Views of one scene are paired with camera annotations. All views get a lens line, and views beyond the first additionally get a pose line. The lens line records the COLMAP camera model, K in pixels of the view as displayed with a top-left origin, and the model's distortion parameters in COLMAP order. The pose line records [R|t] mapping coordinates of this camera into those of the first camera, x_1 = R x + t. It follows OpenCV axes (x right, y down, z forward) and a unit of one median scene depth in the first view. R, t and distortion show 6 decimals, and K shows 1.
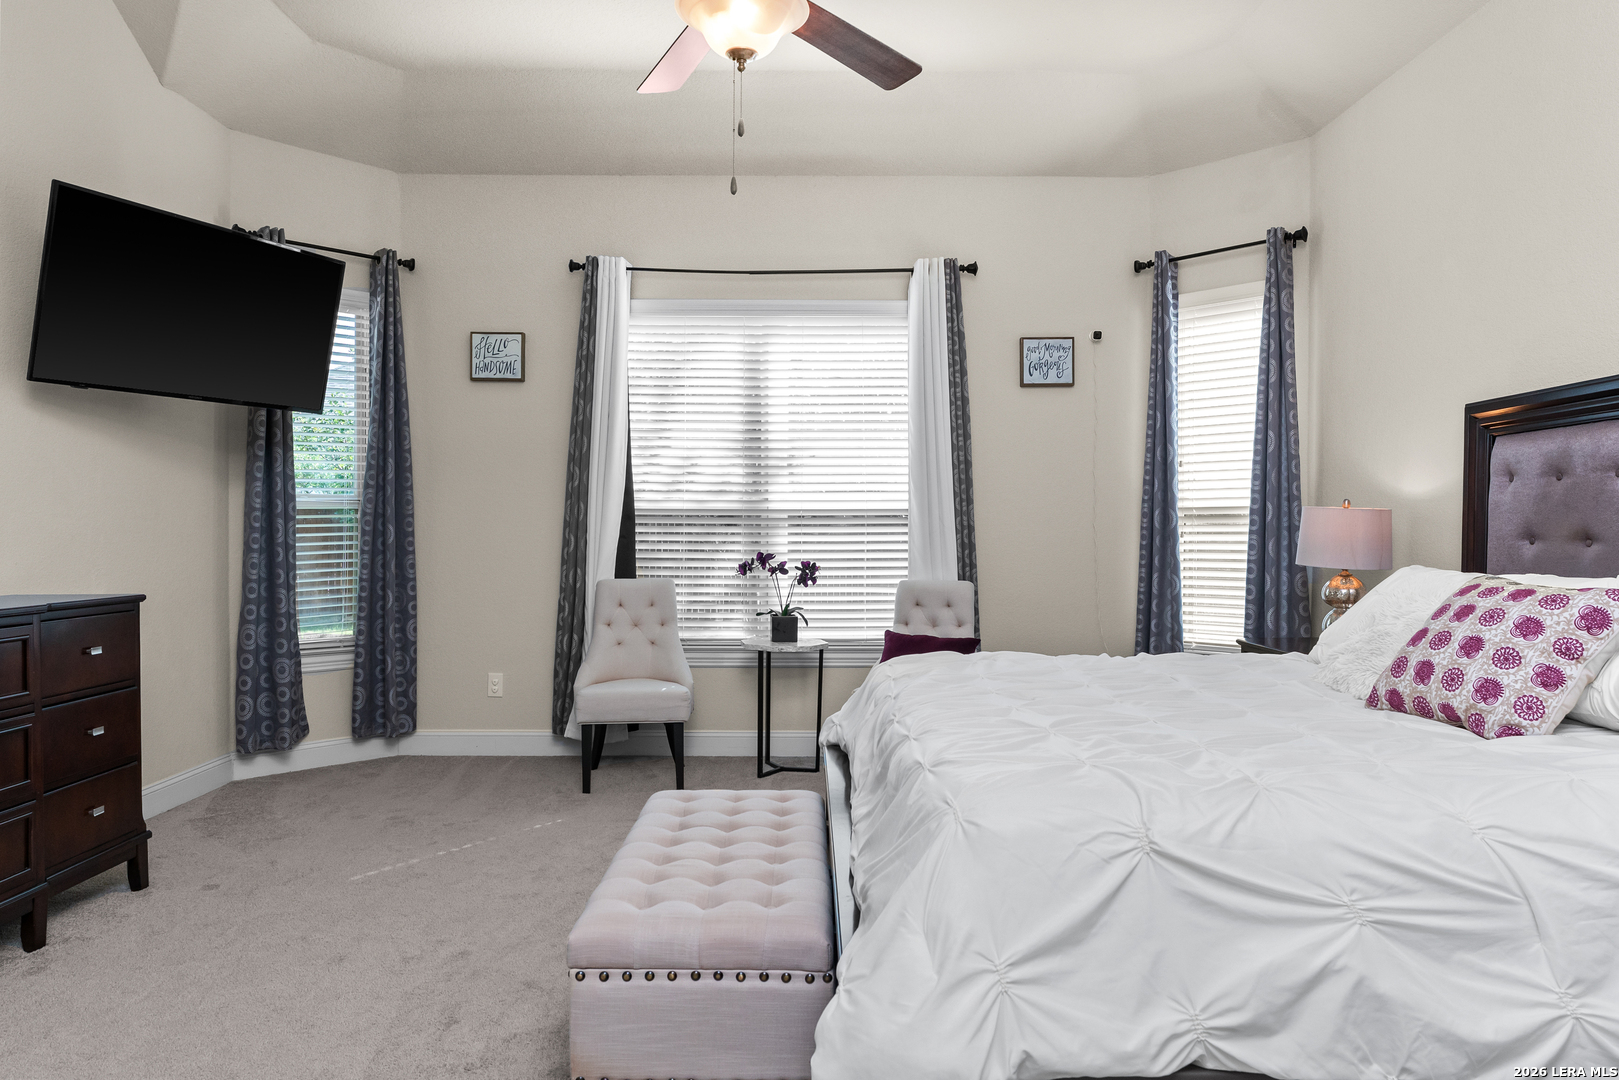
lens RADIAL K [[1005.1, 0, 807.4], [0, 1005.1, 547.0], [0, 0, 1]] dist [-0.001970, 0.001249]
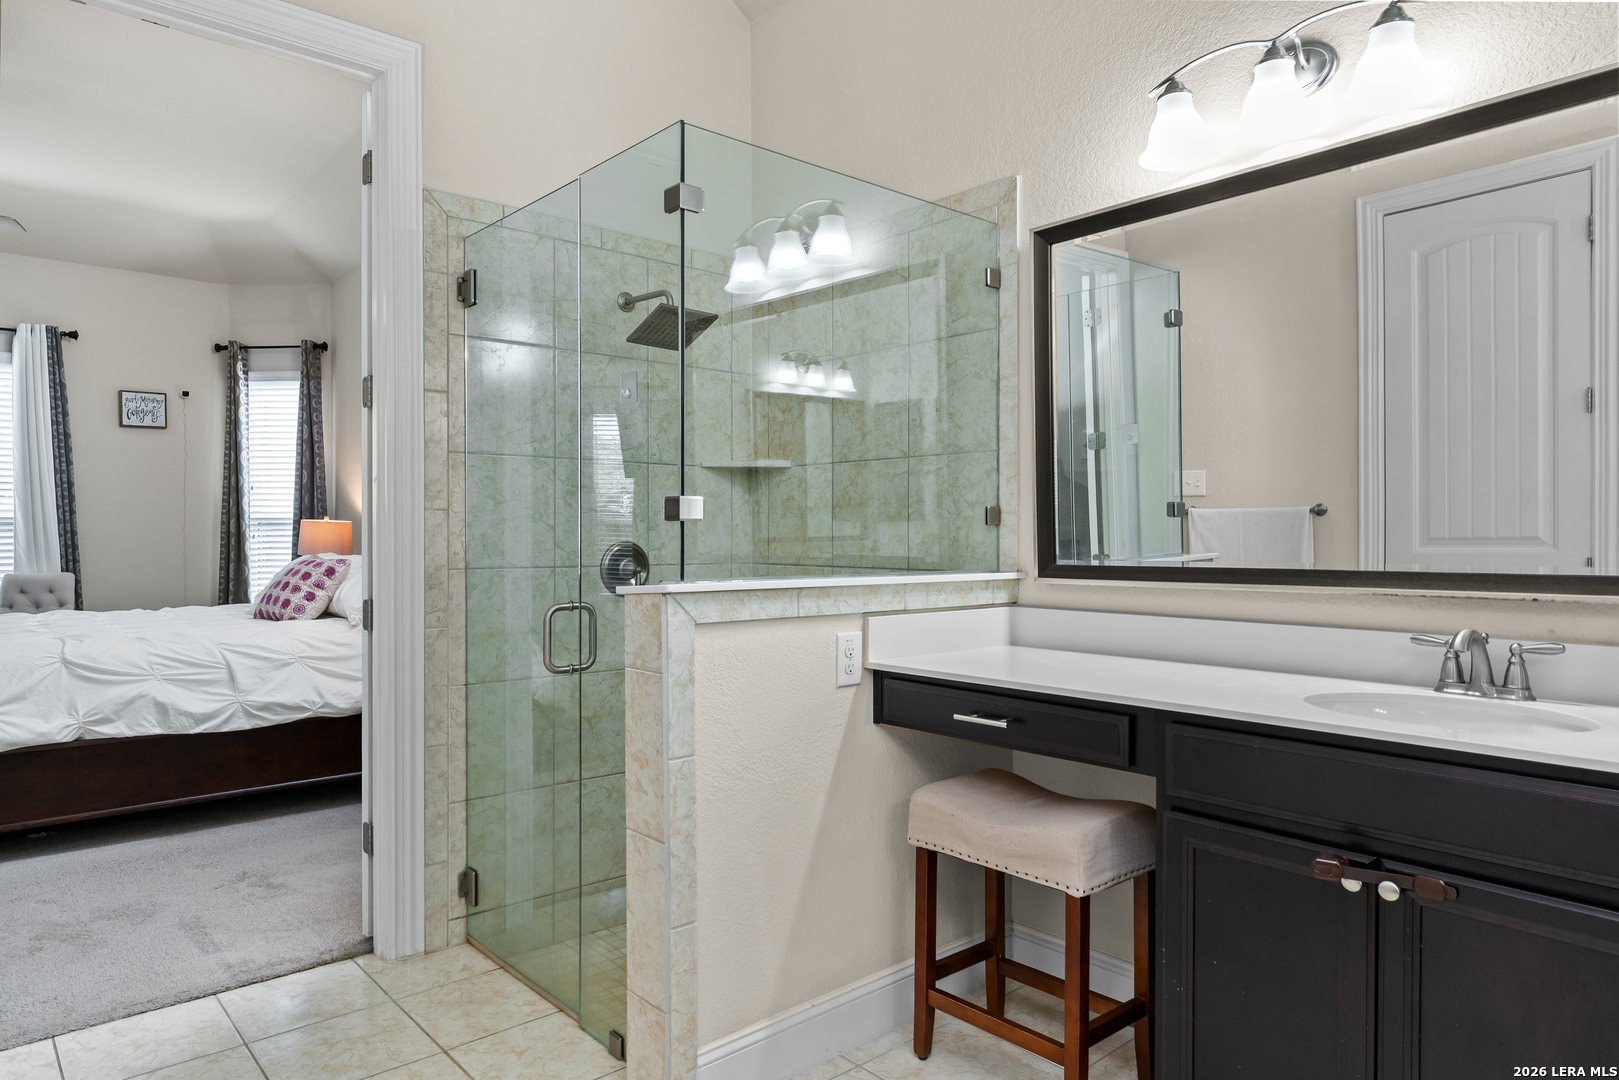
lens RADIAL K [[1005.1, 0, 805.9], [0, 1005.1, 539.4], [0, 0, 1]] dist [-0.001970, 0.001249]
pose [[0.757020, -0.006142, 0.653363, 0.029859], [0.012200, 0.999914, -0.004736, 0.008081], [-0.653278, 0.011557, 0.757030, -0.627030]]
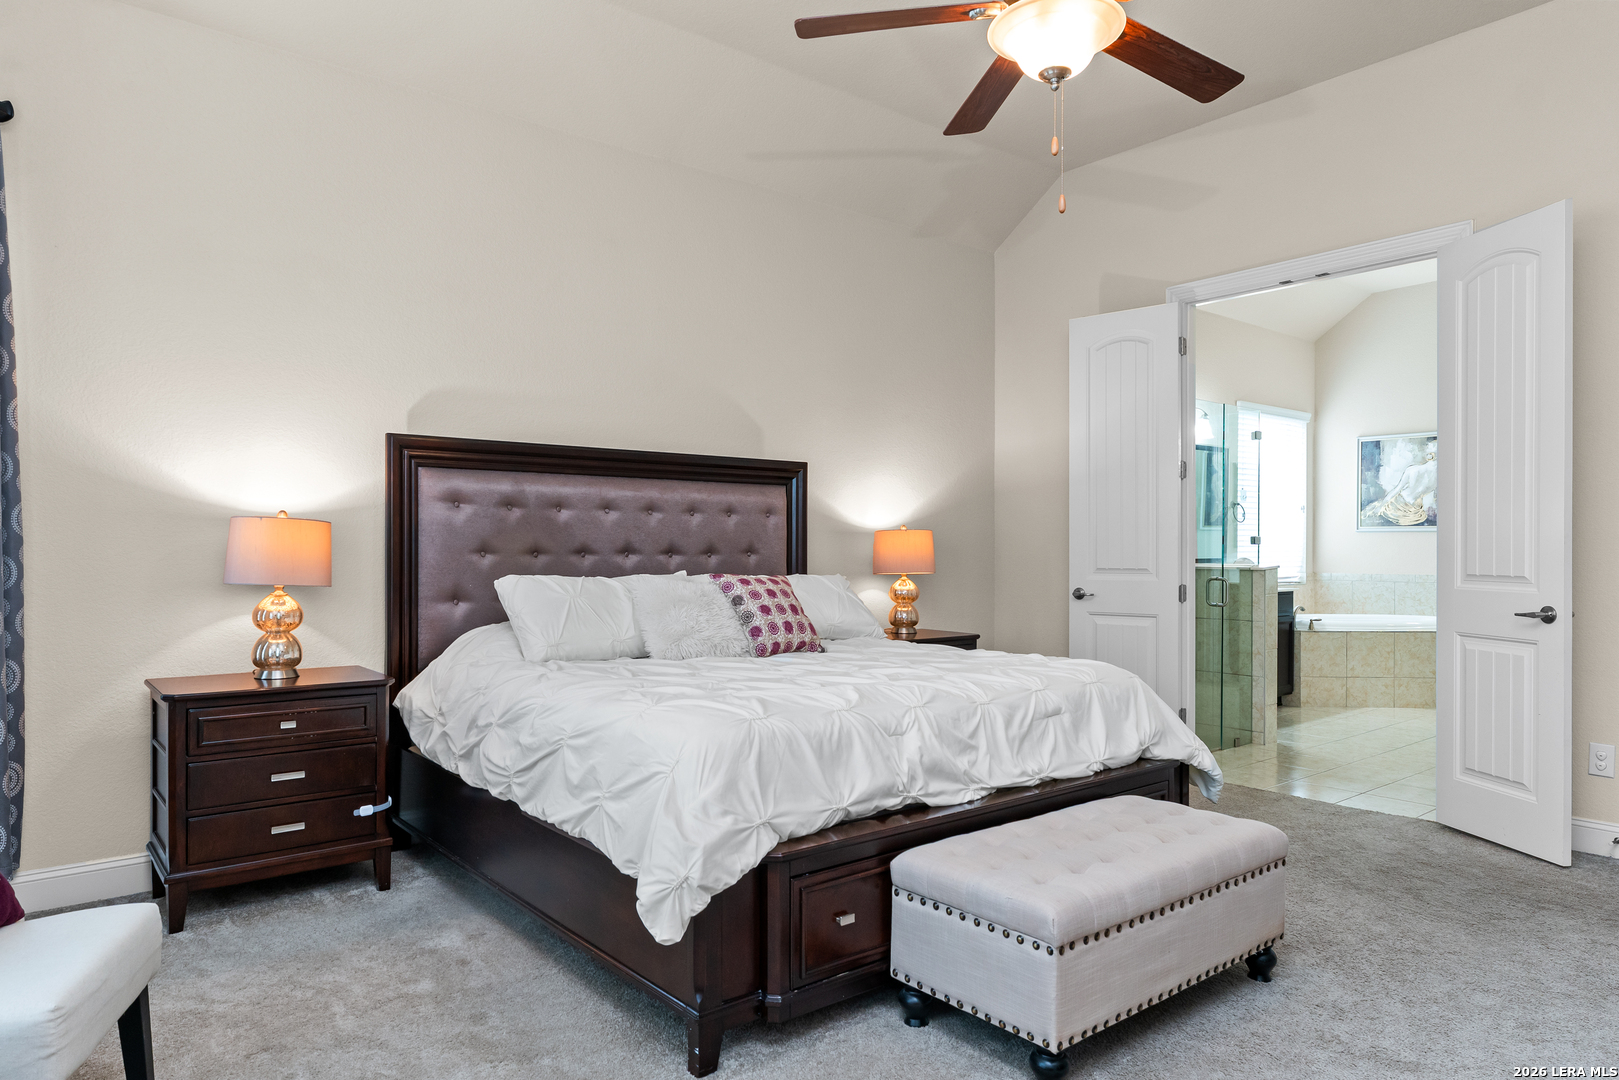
lens RADIAL K [[1005.1, 0, 806.2], [0, 1005.1, 547.6], [0, 0, 1]] dist [-0.001970, 0.001249]
pose [[-0.627212, -0.005014, 0.778832, -0.346805], [0.005451, 0.999927, 0.010828, -0.015375], [-0.778829, 0.011037, -0.627139, 0.915815]]
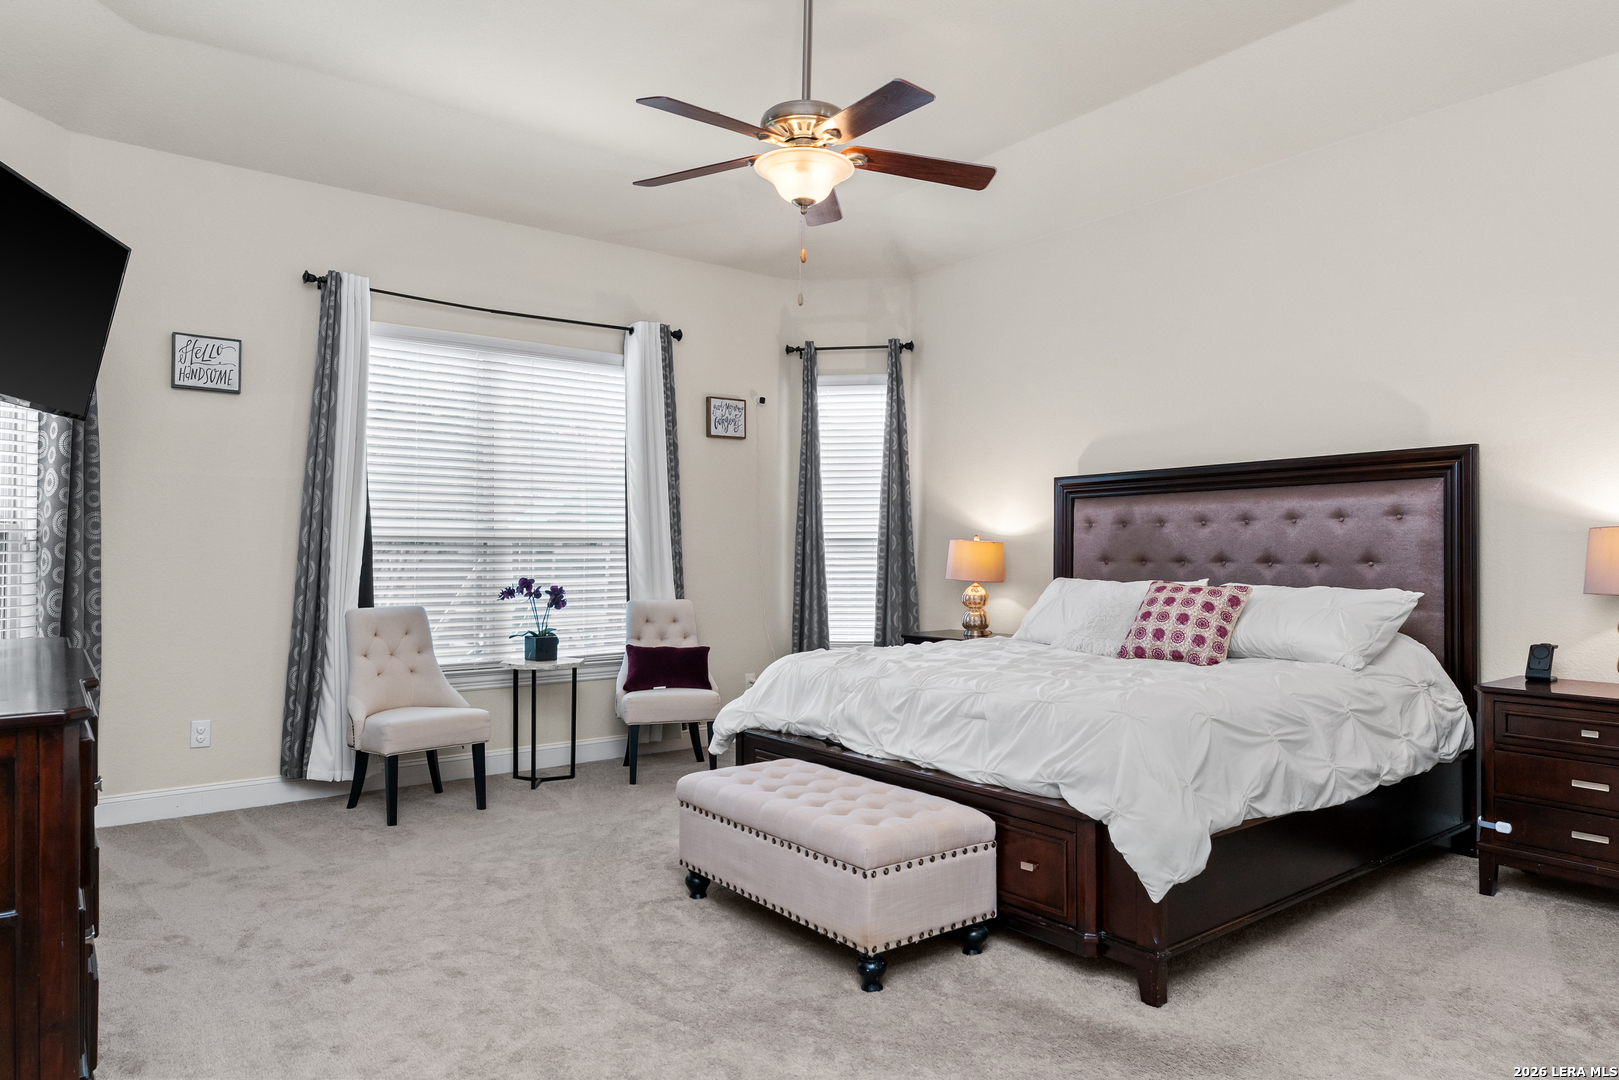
lens RADIAL K [[1005.1, 0, 811.8], [0, 1005.1, 549.8], [0, 0, 1]] dist [-0.001970, 0.001249]
pose [[0.795552, 0.000712, 0.605885, -0.432612], [0.012391, 0.999771, -0.017445, -0.002109], [-0.605758, 0.021386, 0.795361, -0.030456]]
